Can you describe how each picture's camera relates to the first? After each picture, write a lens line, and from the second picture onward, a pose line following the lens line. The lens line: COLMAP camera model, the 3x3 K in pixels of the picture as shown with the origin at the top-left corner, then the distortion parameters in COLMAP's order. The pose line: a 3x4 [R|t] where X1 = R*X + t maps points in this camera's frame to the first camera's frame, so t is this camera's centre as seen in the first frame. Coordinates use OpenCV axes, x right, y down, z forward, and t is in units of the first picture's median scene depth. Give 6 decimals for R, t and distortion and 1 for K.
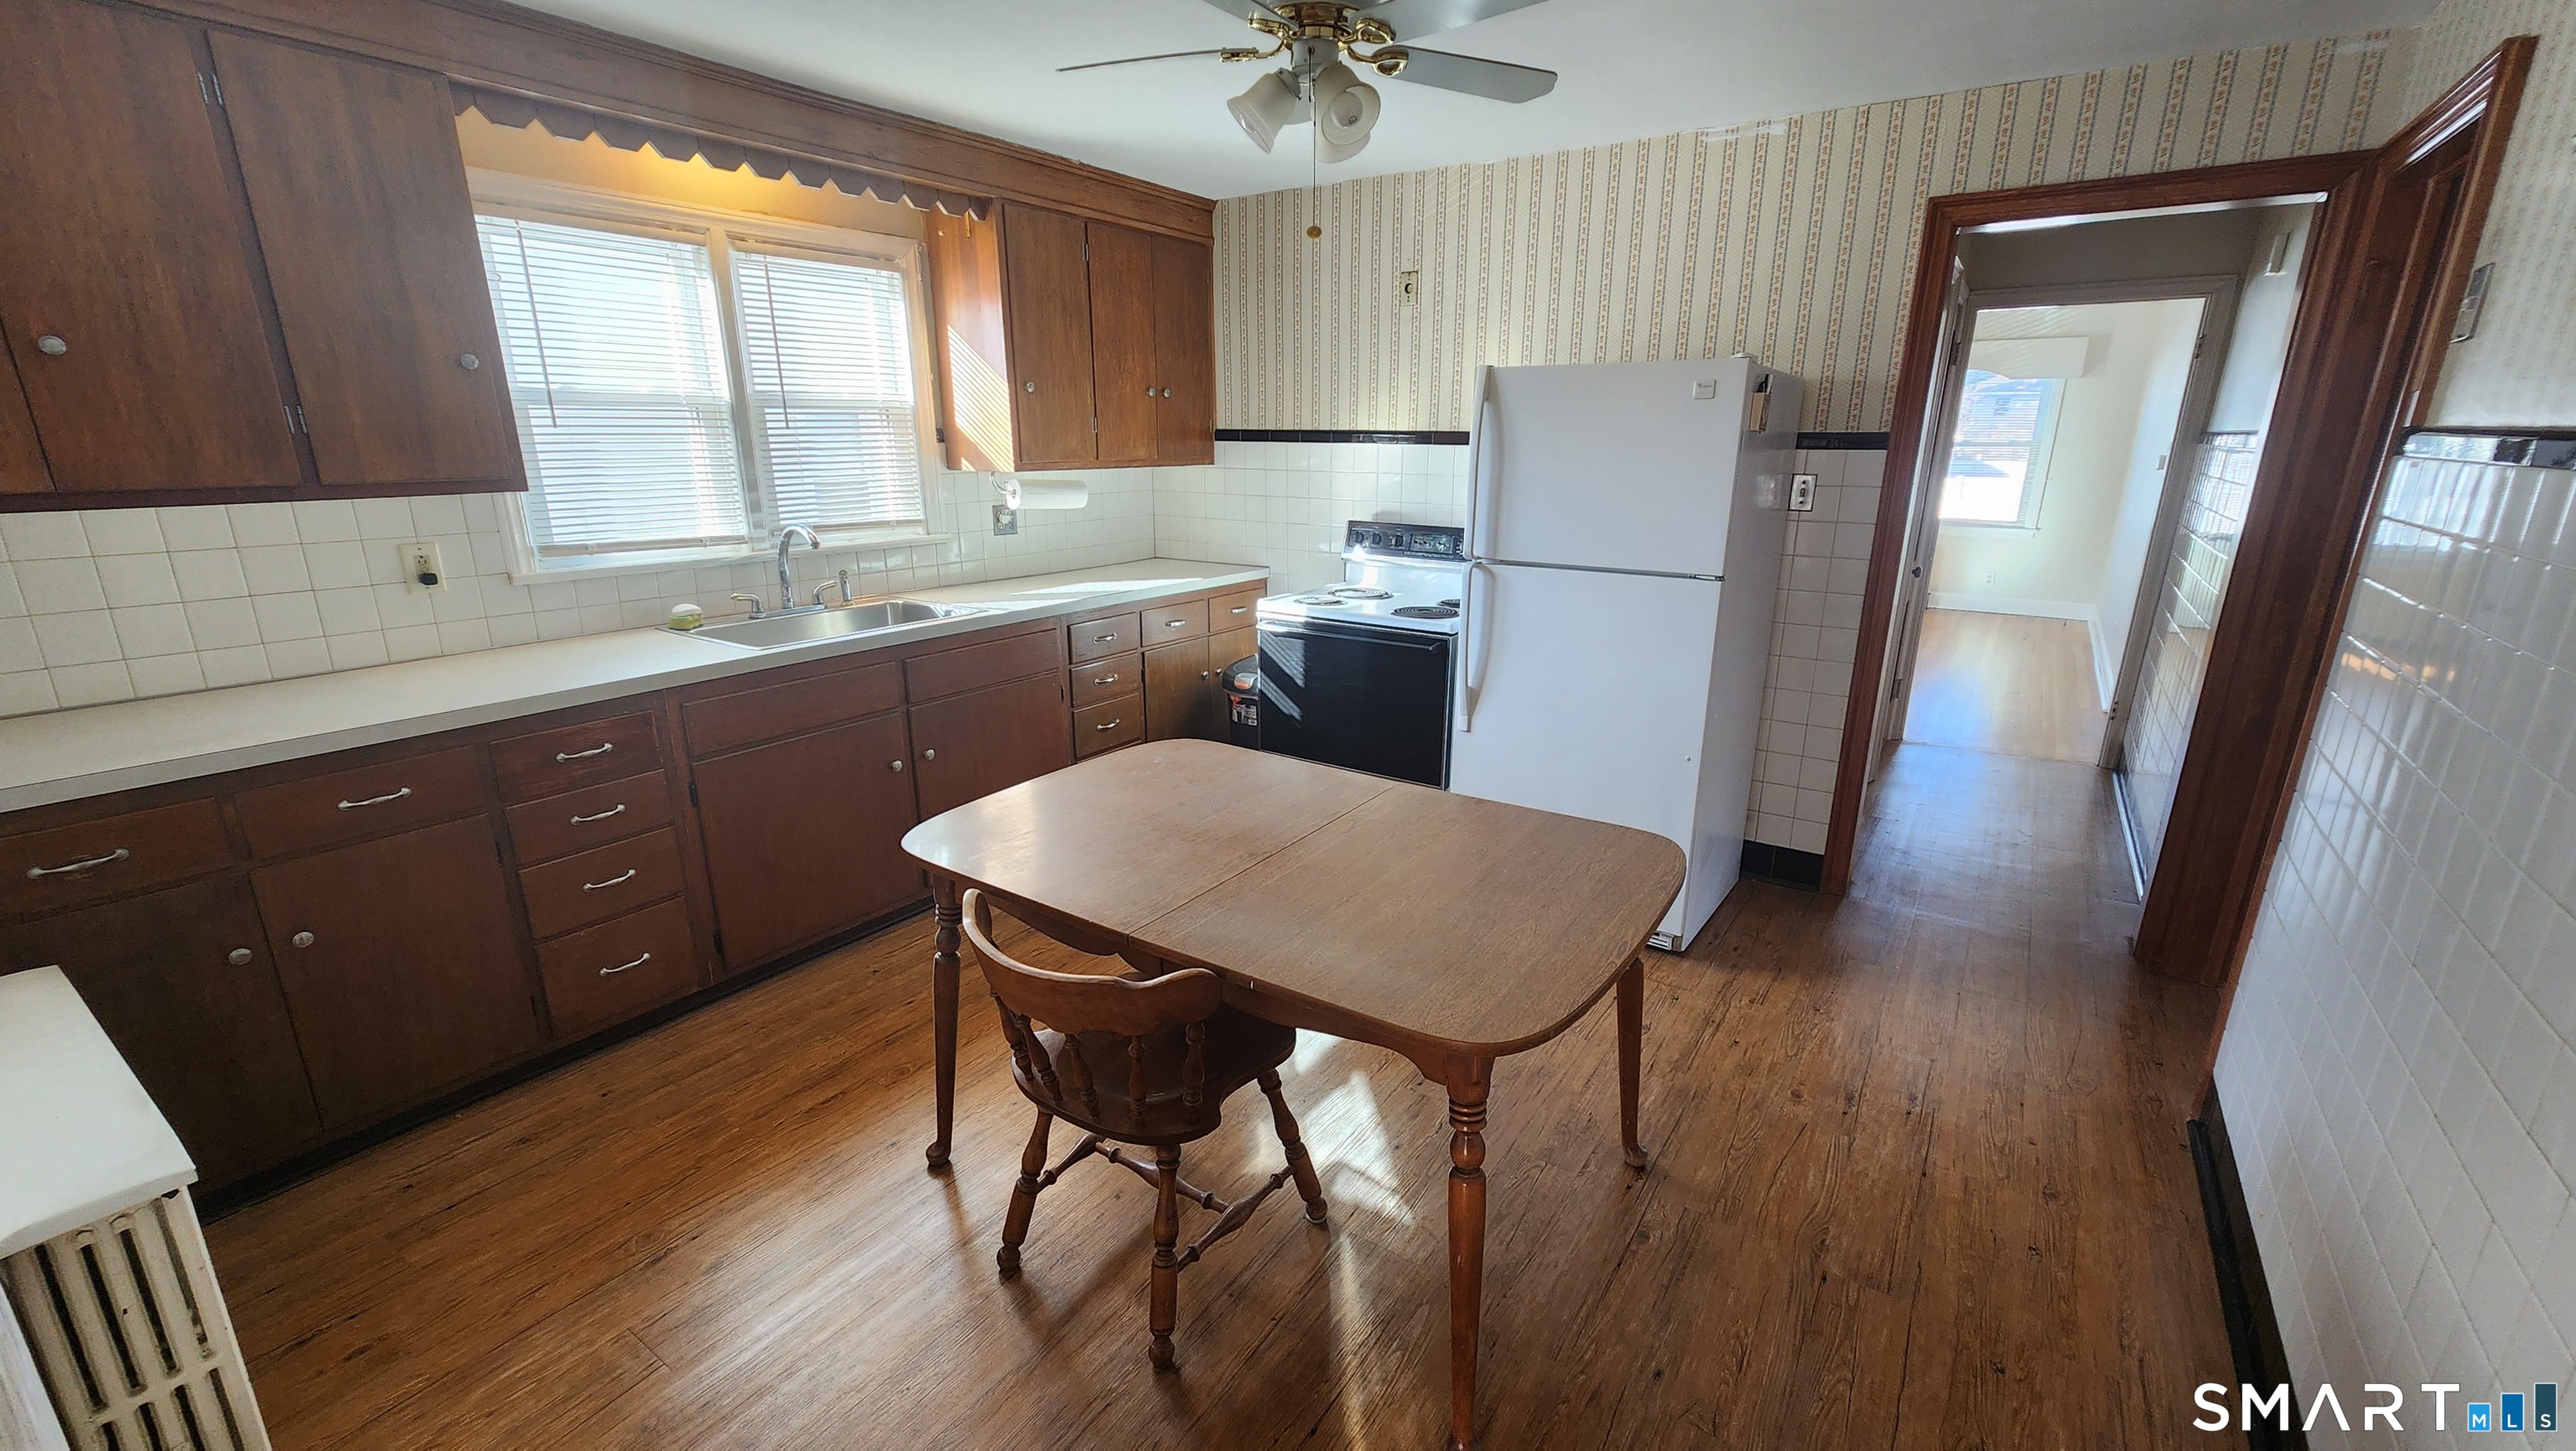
lens RADIAL K [[1059.7, 0, 1294.3], [0, 1059.7, 732.1], [0, 0, 1]] dist [-0.002244, -0.000146]
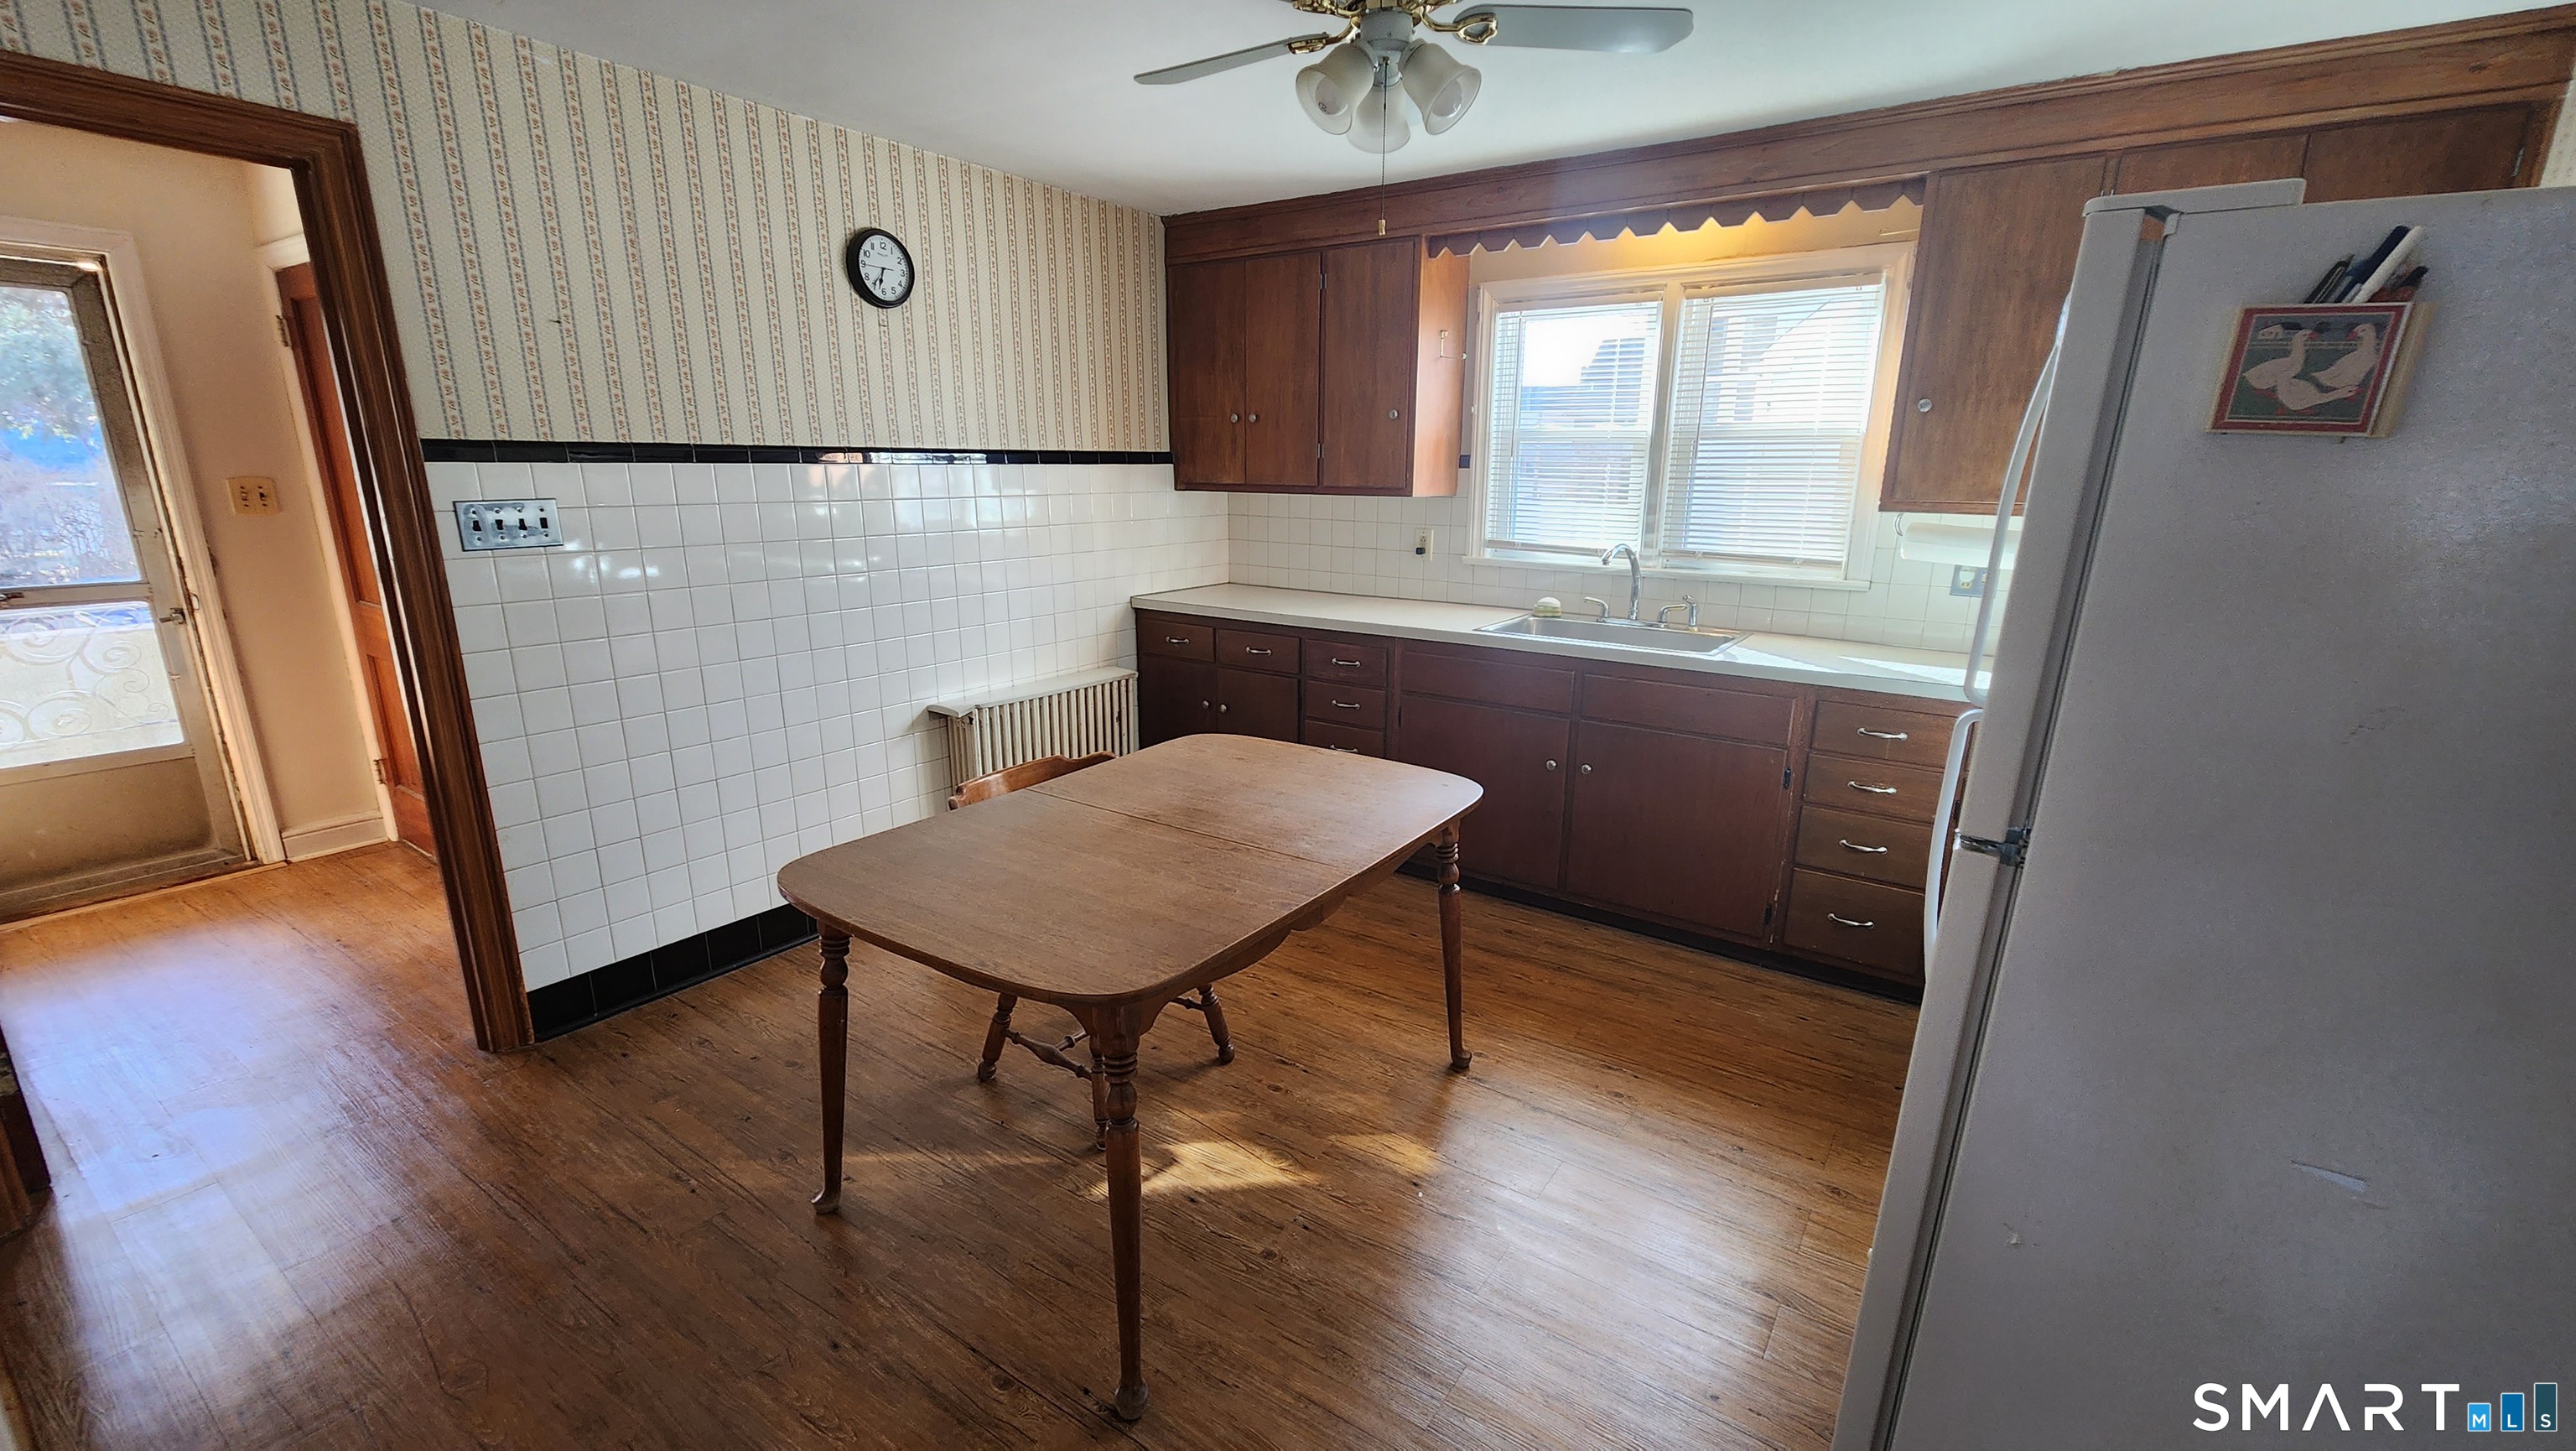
lens RADIAL K [[1059.7, 0, 1294.3], [0, 1059.7, 732.1], [0, 0, 1]] dist [-0.002244, -0.000146]
pose [[-0.007410, 0.241072, -0.970479, 0.572960], [-0.285206, 0.929685, 0.233116, -0.151157], [0.958438, 0.278514, 0.061866, 0.574155]]
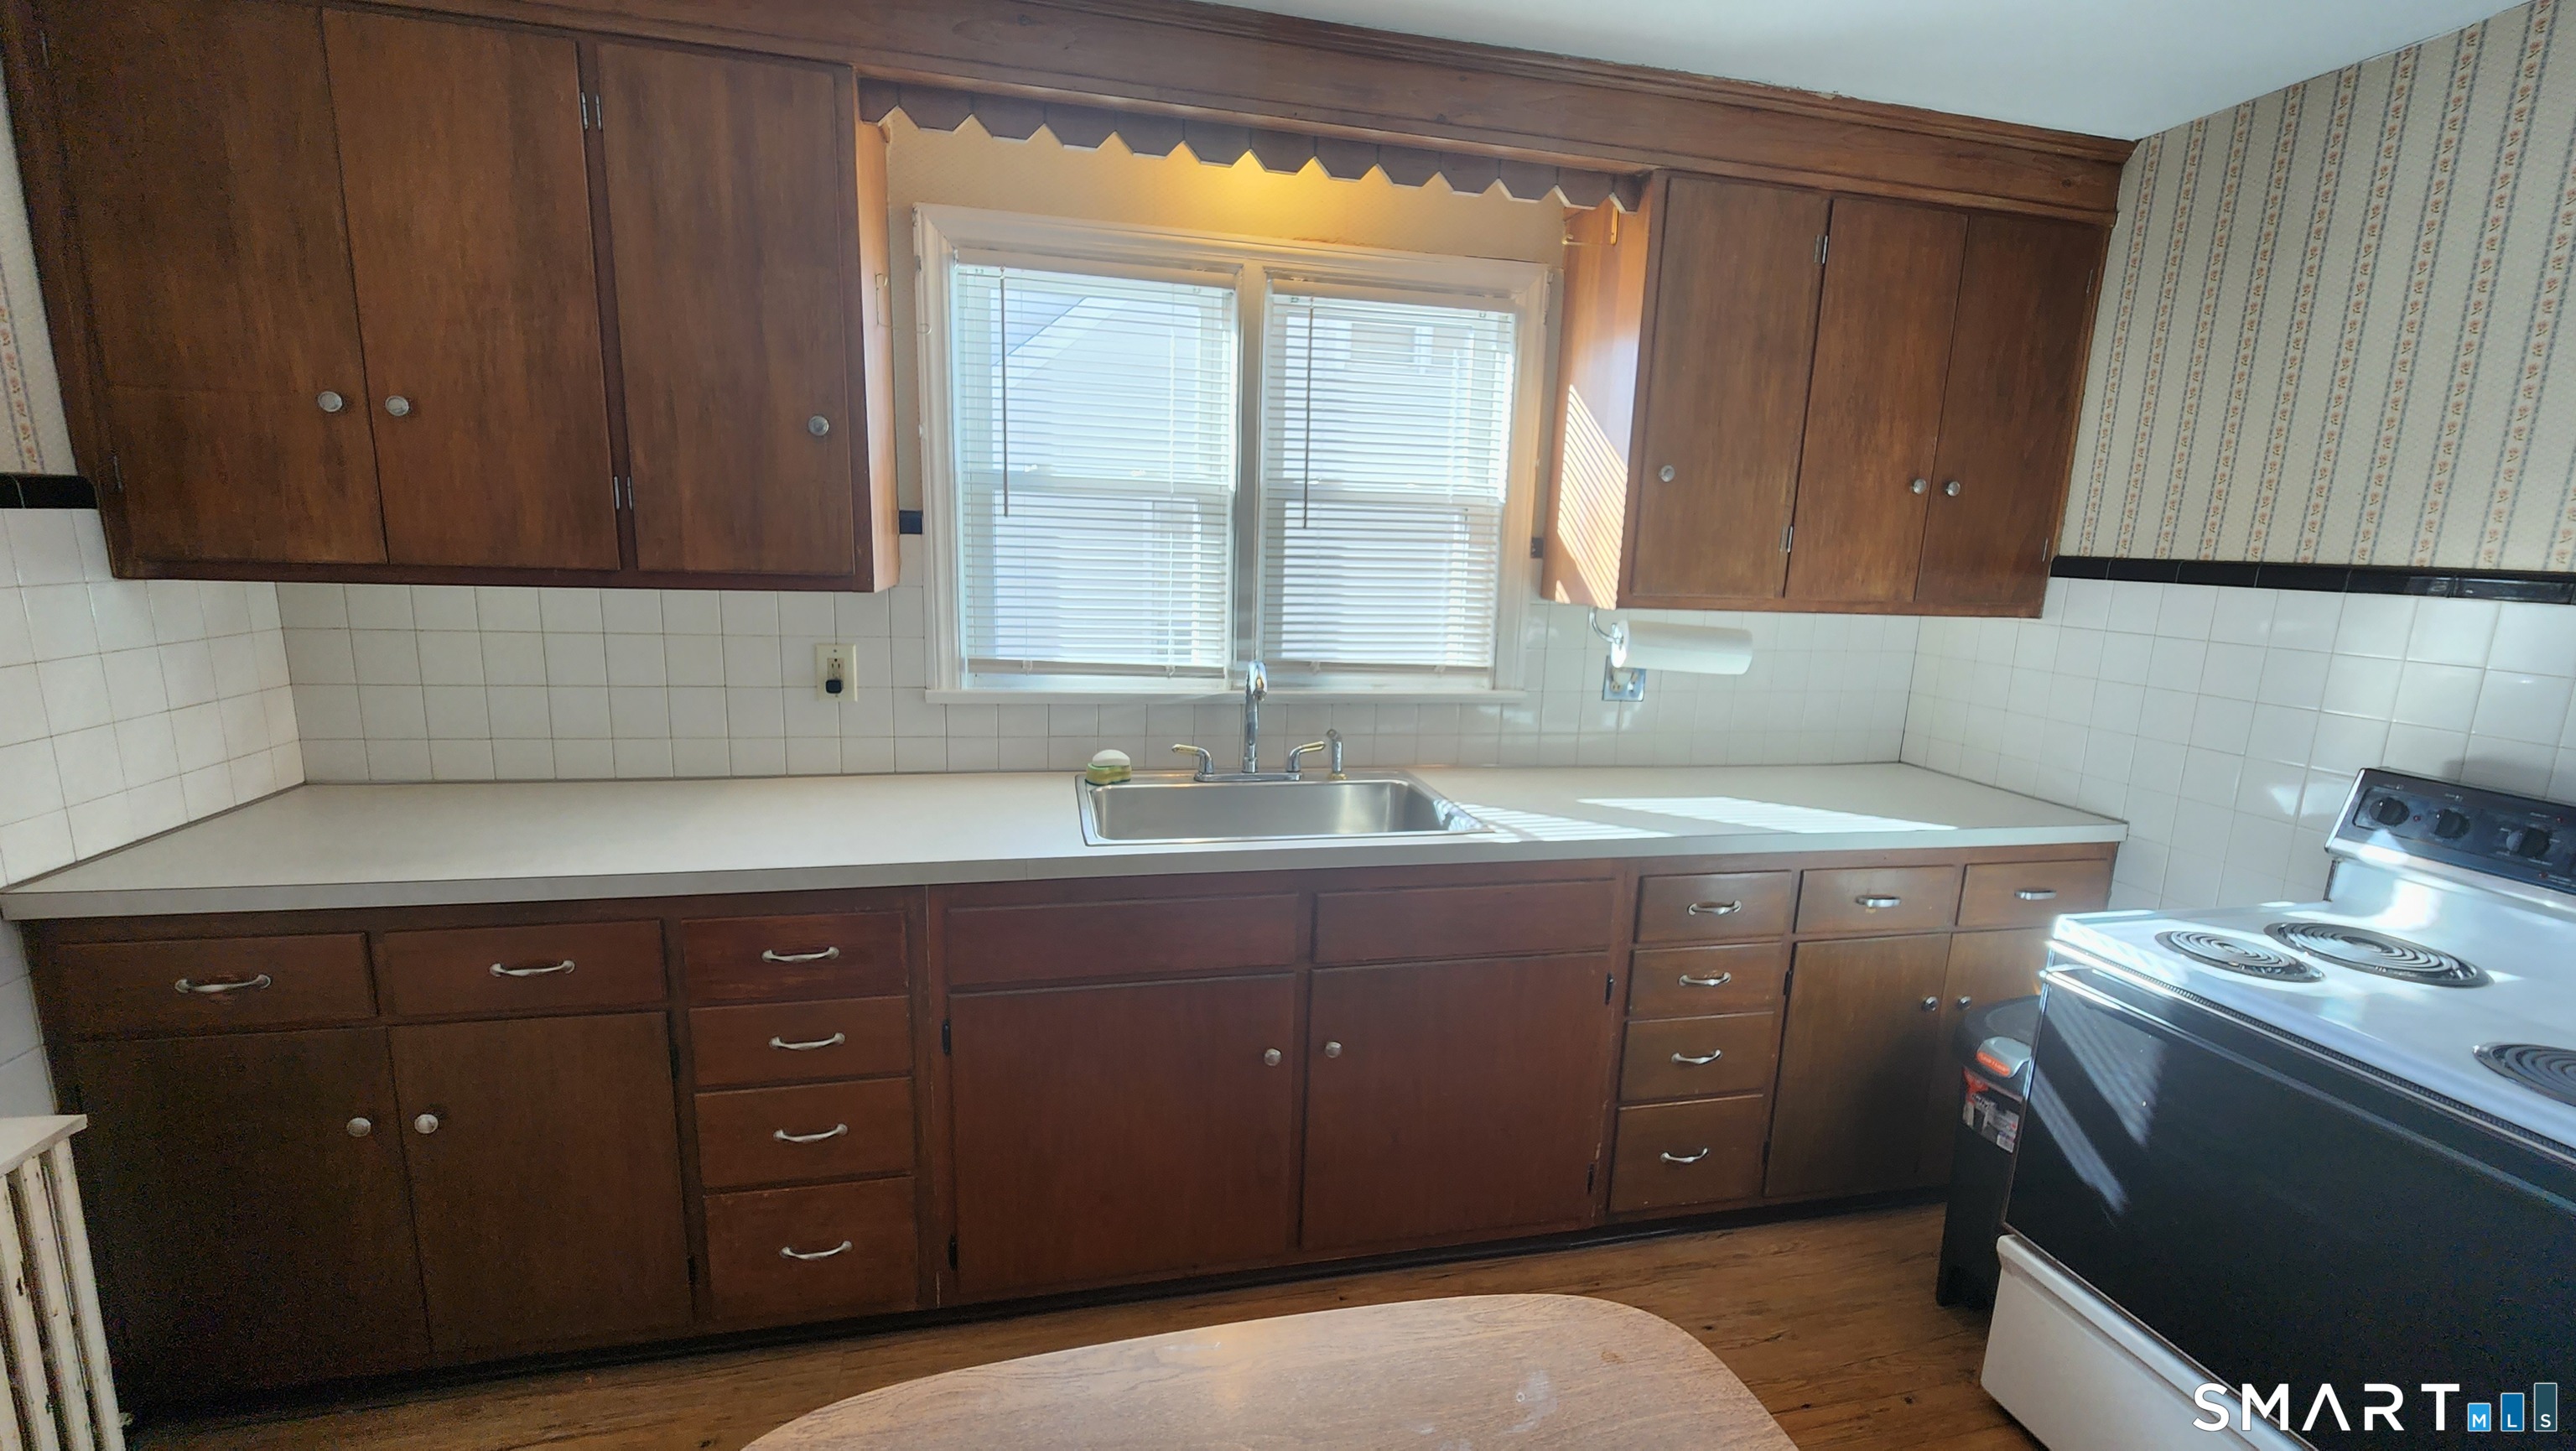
lens RADIAL K [[1061.4, 0, 1293.9], [0, 1061.4, 735.7], [0, 0, 1]] dist [0.000889, 0.000272]
pose [[0.734811, 0.147988, -0.661931, 0.016591], [-0.217422, 0.975802, -0.023200, -0.120264], [0.642480, 0.160966, 0.749206, 0.435951]]
